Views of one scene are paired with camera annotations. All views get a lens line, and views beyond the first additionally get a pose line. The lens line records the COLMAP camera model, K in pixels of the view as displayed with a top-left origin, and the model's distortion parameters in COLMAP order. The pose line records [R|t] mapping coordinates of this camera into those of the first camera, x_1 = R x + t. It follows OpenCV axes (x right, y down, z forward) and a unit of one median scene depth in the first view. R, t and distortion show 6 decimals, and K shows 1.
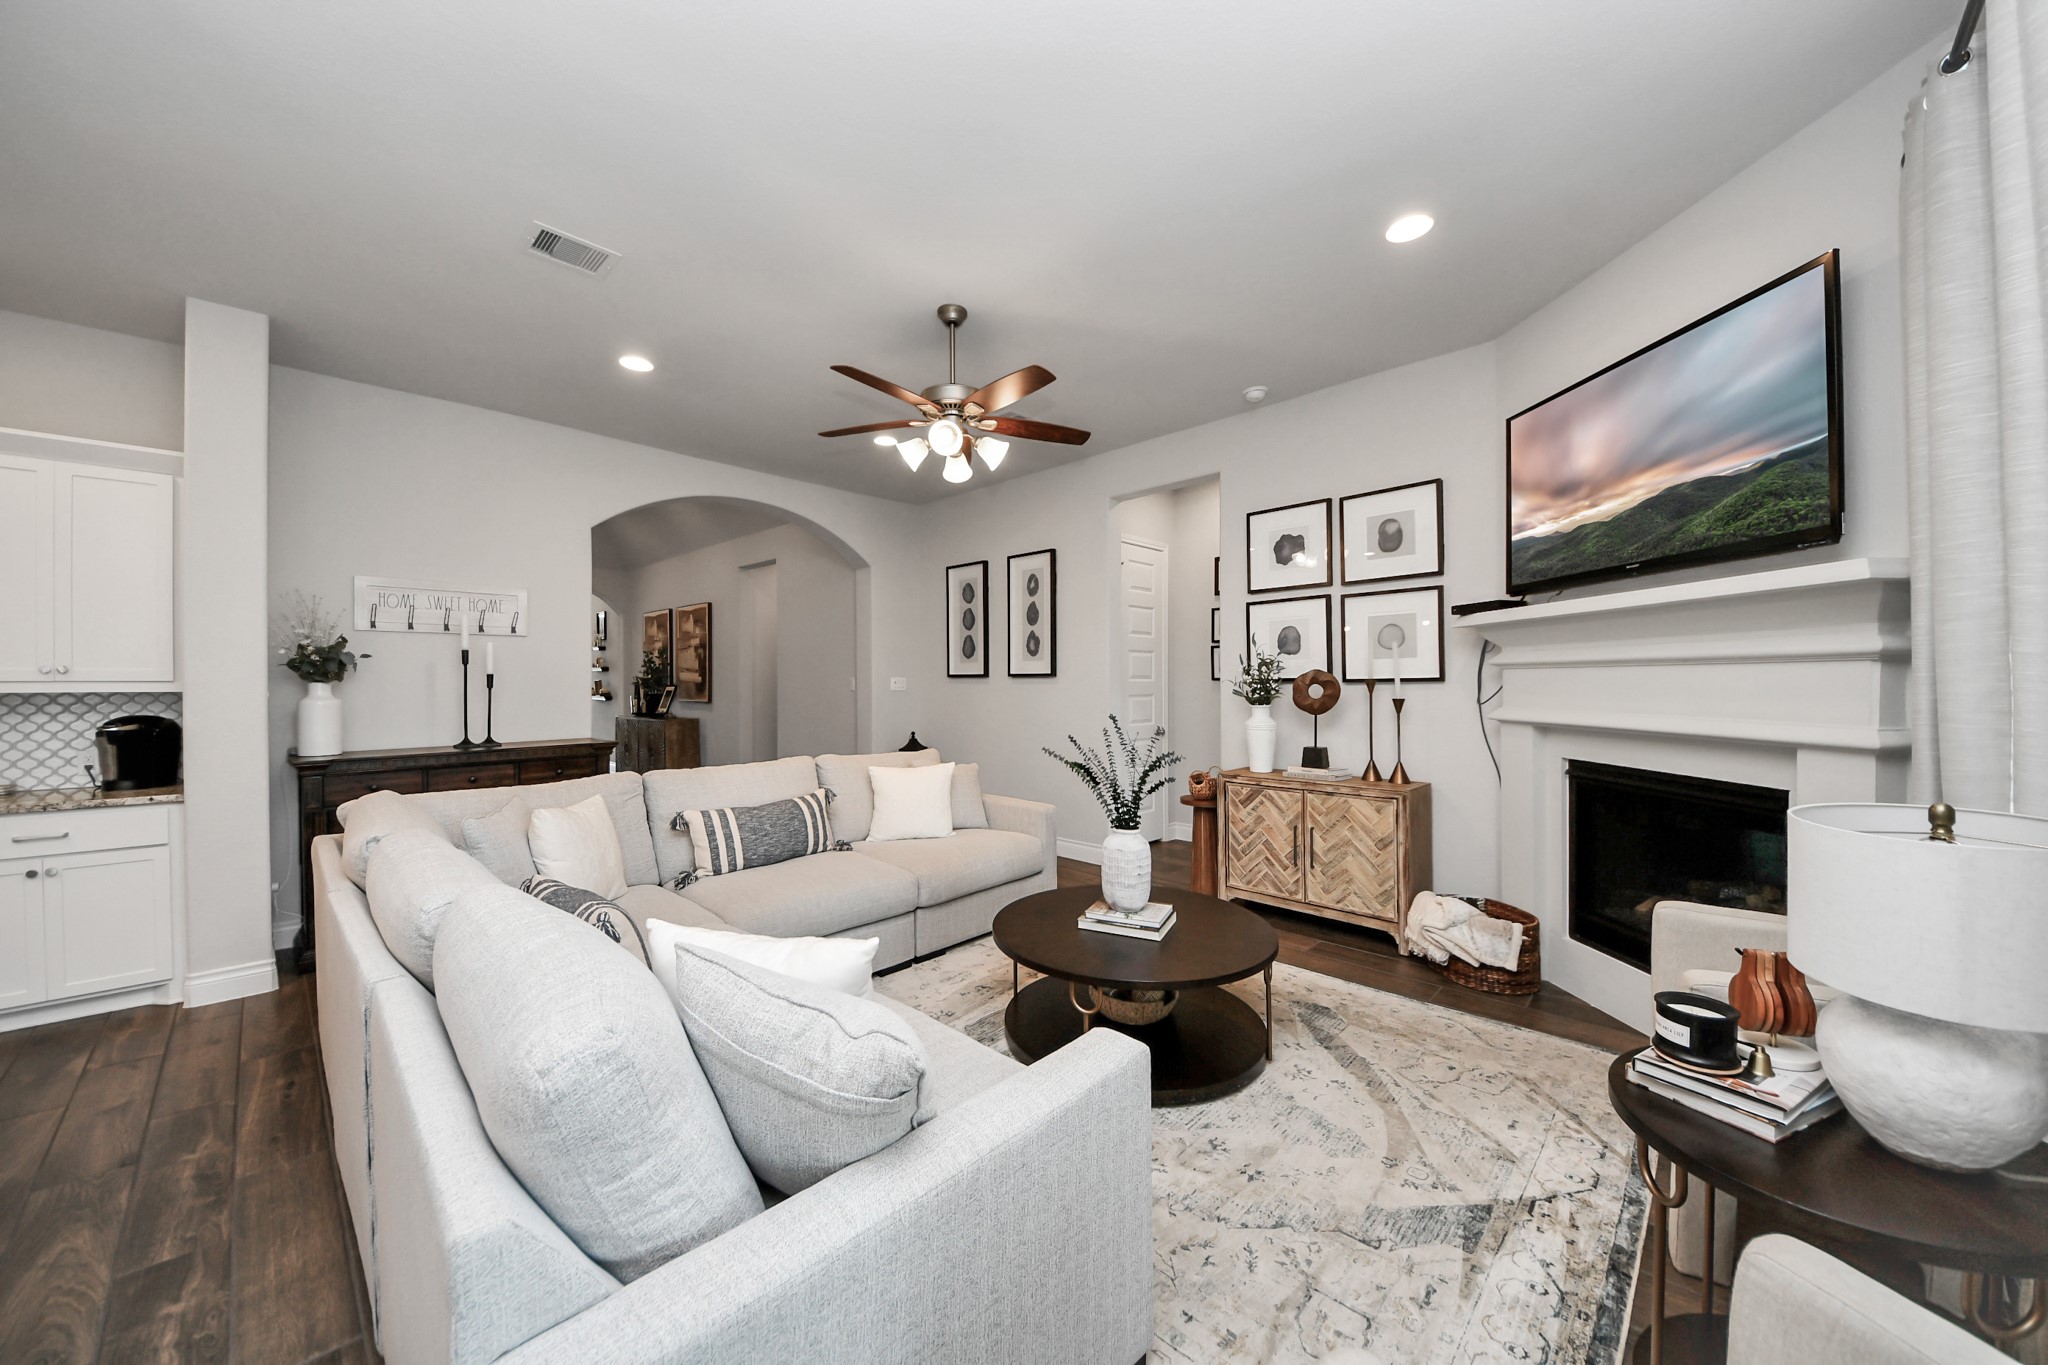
lens RADIAL K [[727.9, 0, 1017.1], [0, 727.9, 686.1], [0, 0, 1]] dist [0.005842, -0.008884]
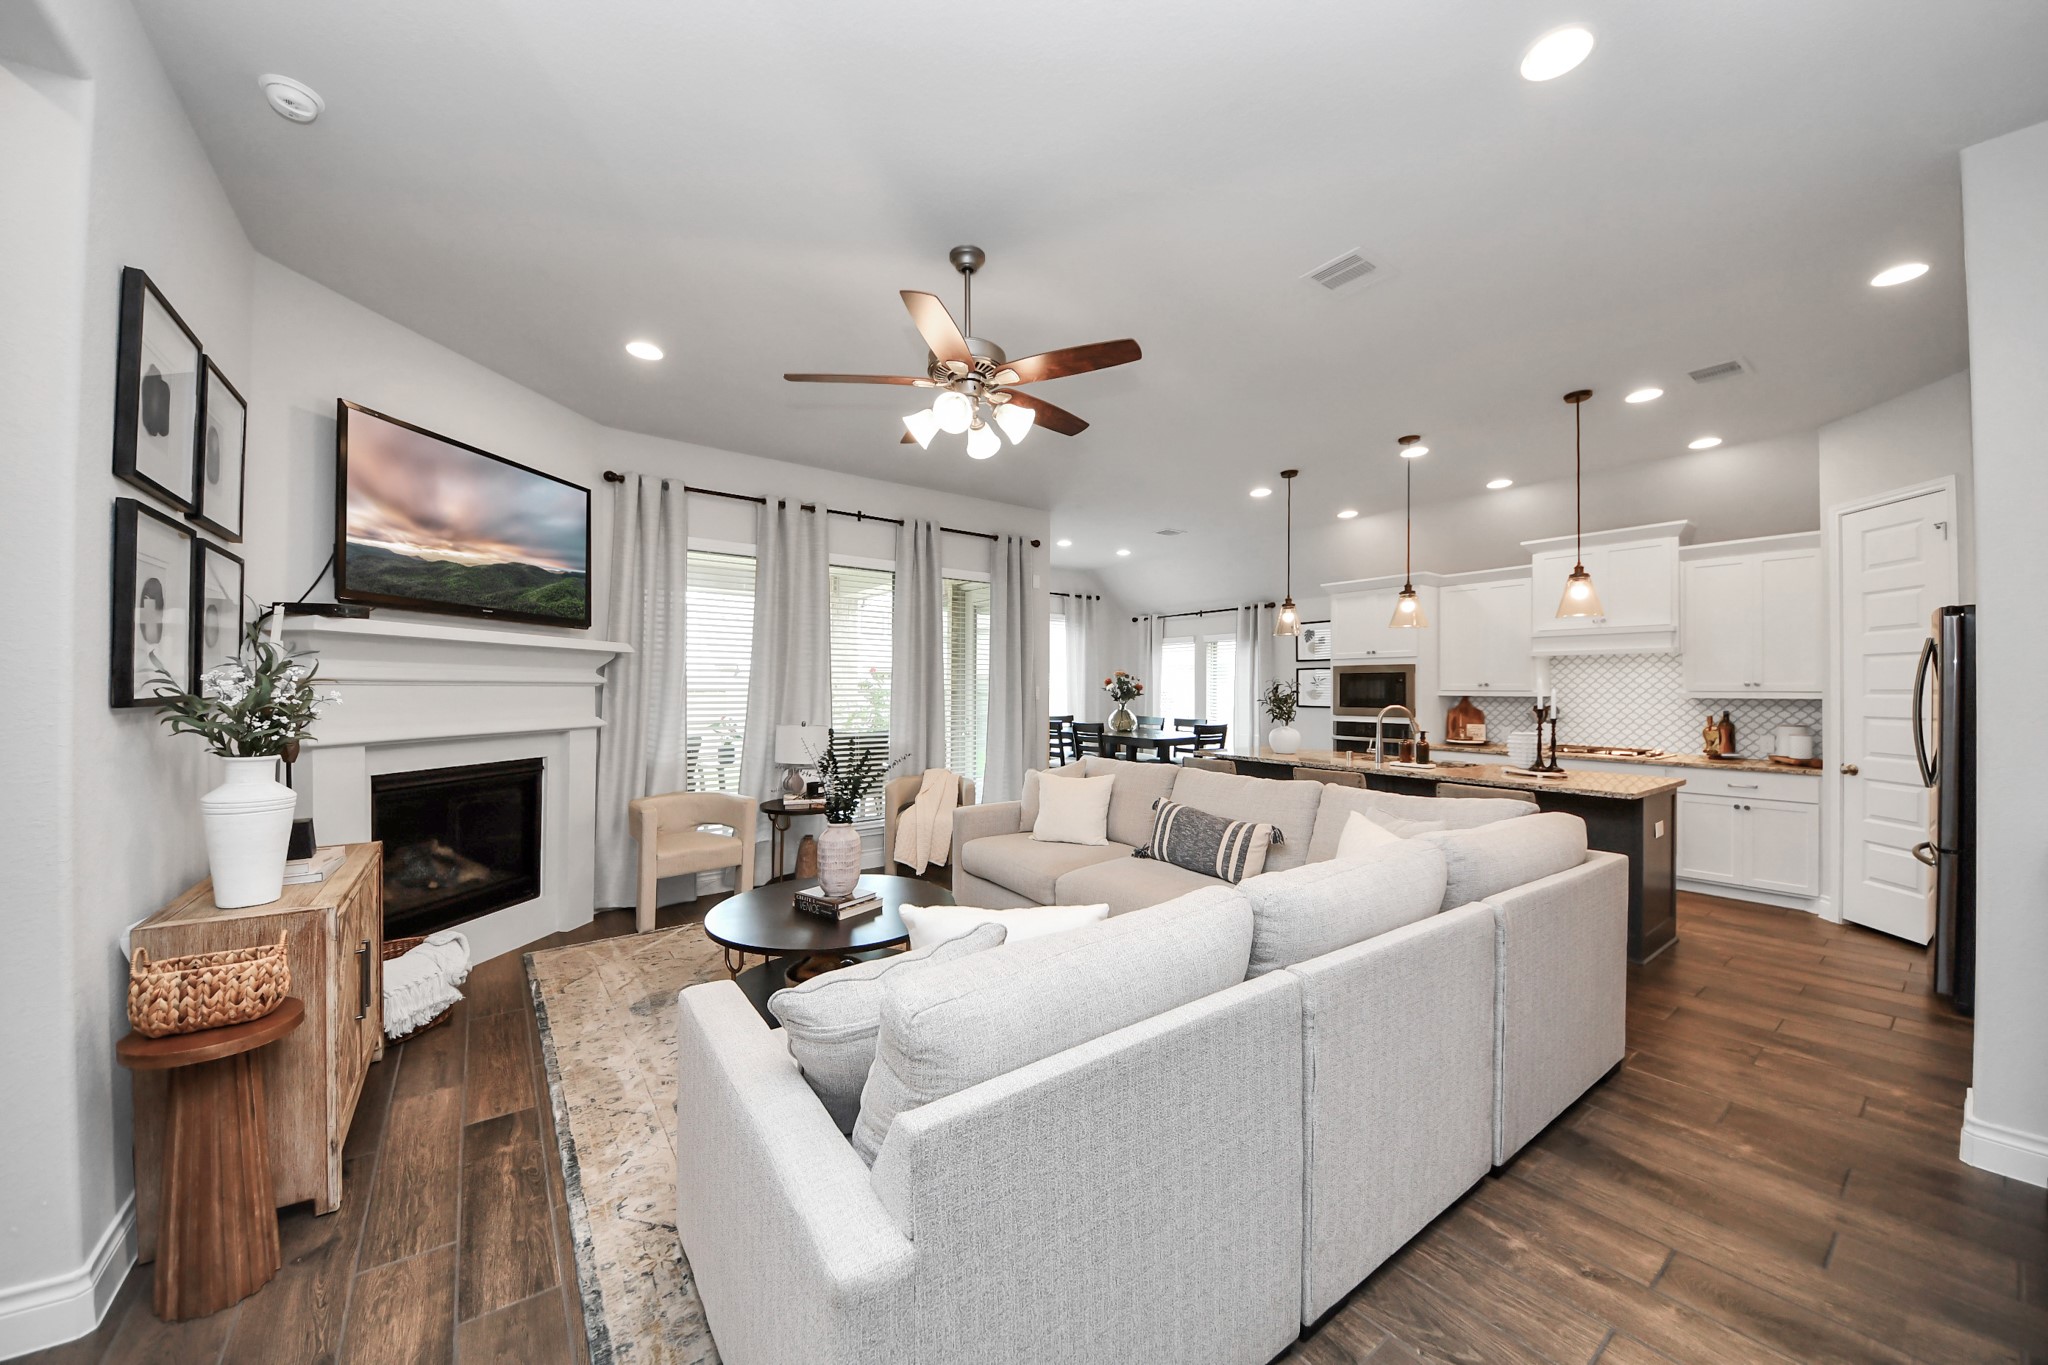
lens RADIAL K [[722.4, 0, 1019.4], [0, 722.4, 685.1], [0, 0, 1]] dist [0.020129, -0.015253]
pose [[-0.984919, 0.003186, 0.172989, -0.291399], [0.003551, 0.999992, 0.001801, -0.022108], [-0.172982, 0.002388, -0.984922, 1.797034]]
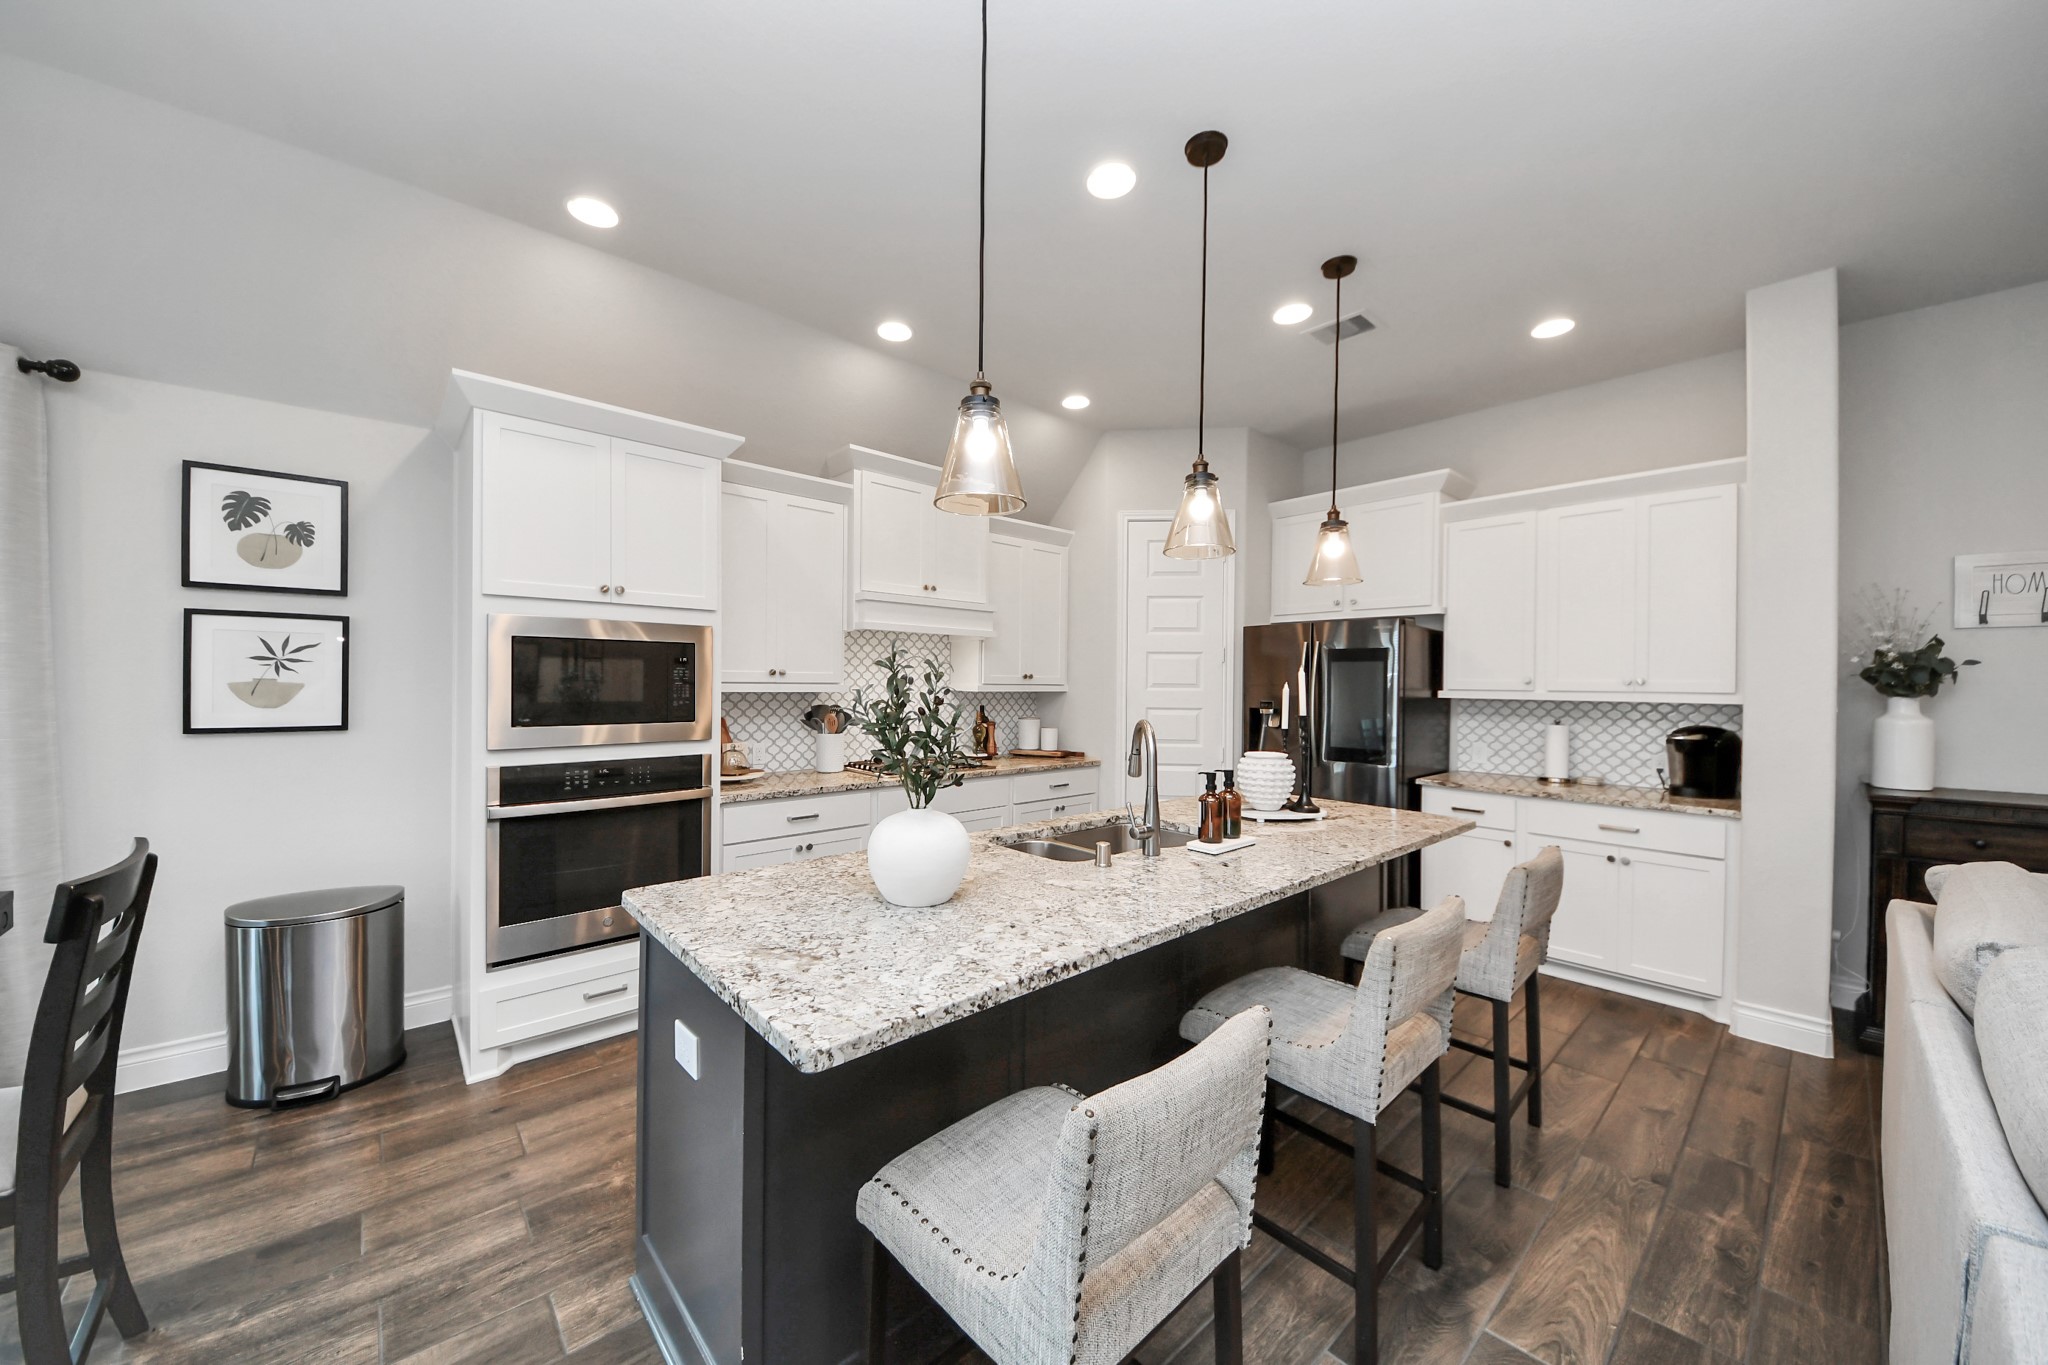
lens RADIAL K [[727.9, 0, 1017.1], [0, 727.9, 686.1], [0, 0, 1]] dist [0.005842, -0.008884]
pose [[-0.080991, 0.008555, -0.996678, -0.109690], [-0.015729, 0.999828, 0.009861, -0.011119], [0.996591, 0.016476, -0.080842, 0.109389]]
